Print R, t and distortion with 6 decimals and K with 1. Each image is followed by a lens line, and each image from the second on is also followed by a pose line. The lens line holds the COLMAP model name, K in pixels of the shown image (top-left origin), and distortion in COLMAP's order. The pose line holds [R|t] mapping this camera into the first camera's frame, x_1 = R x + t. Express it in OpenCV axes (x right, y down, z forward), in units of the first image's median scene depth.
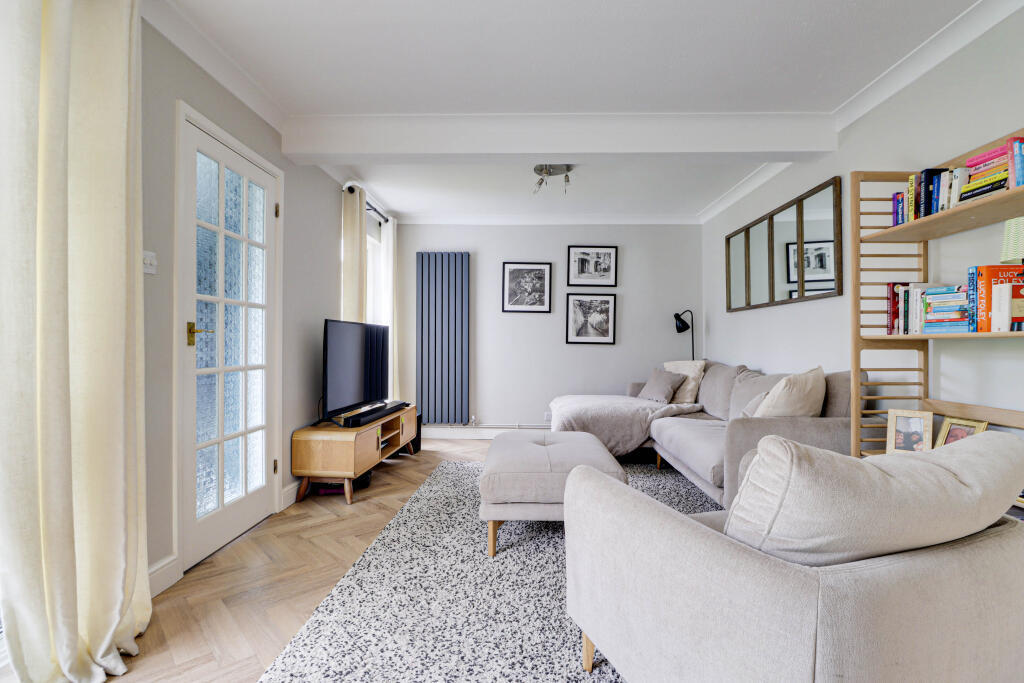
lens RADIAL K [[471.3, 0, 512.0], [0, 471.3, 341.5], [0, 0, 1]] dist [-0.000982, -0.000507]
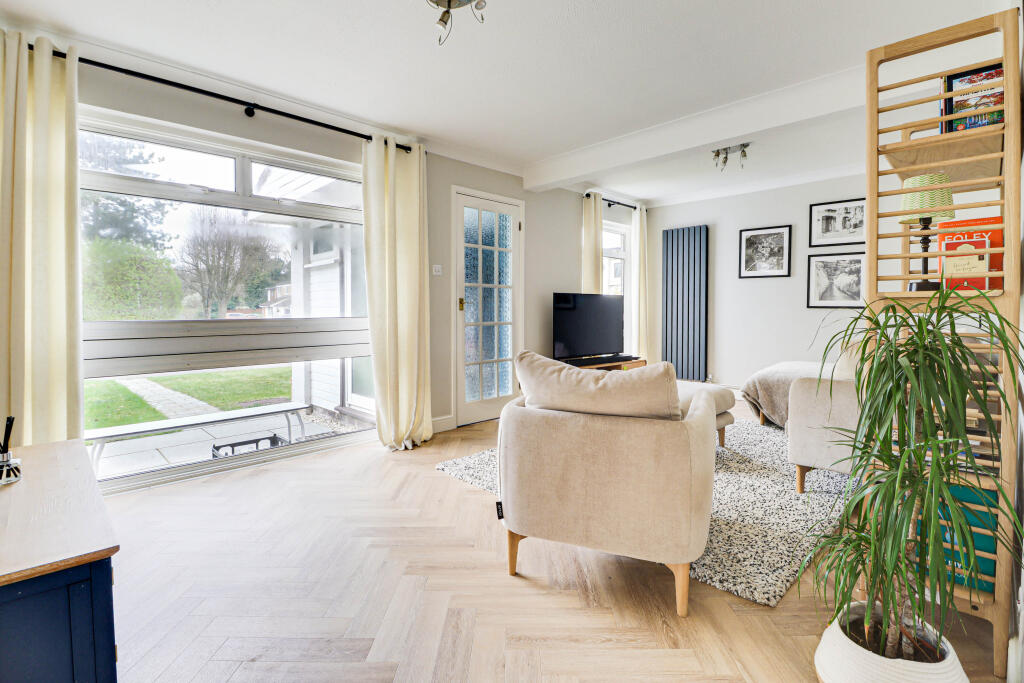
lens RADIAL K [[464.7, 0, 512.6], [0, 464.7, 312.2], [0, 0, 1]] dist [0.001226, 0.000210]
pose [[0.713966, 0.002795, -0.700175, 0.349905], [0.006553, 0.999922, 0.010673, -0.000946], [0.700150, -0.012208, 0.713891, -0.089396]]
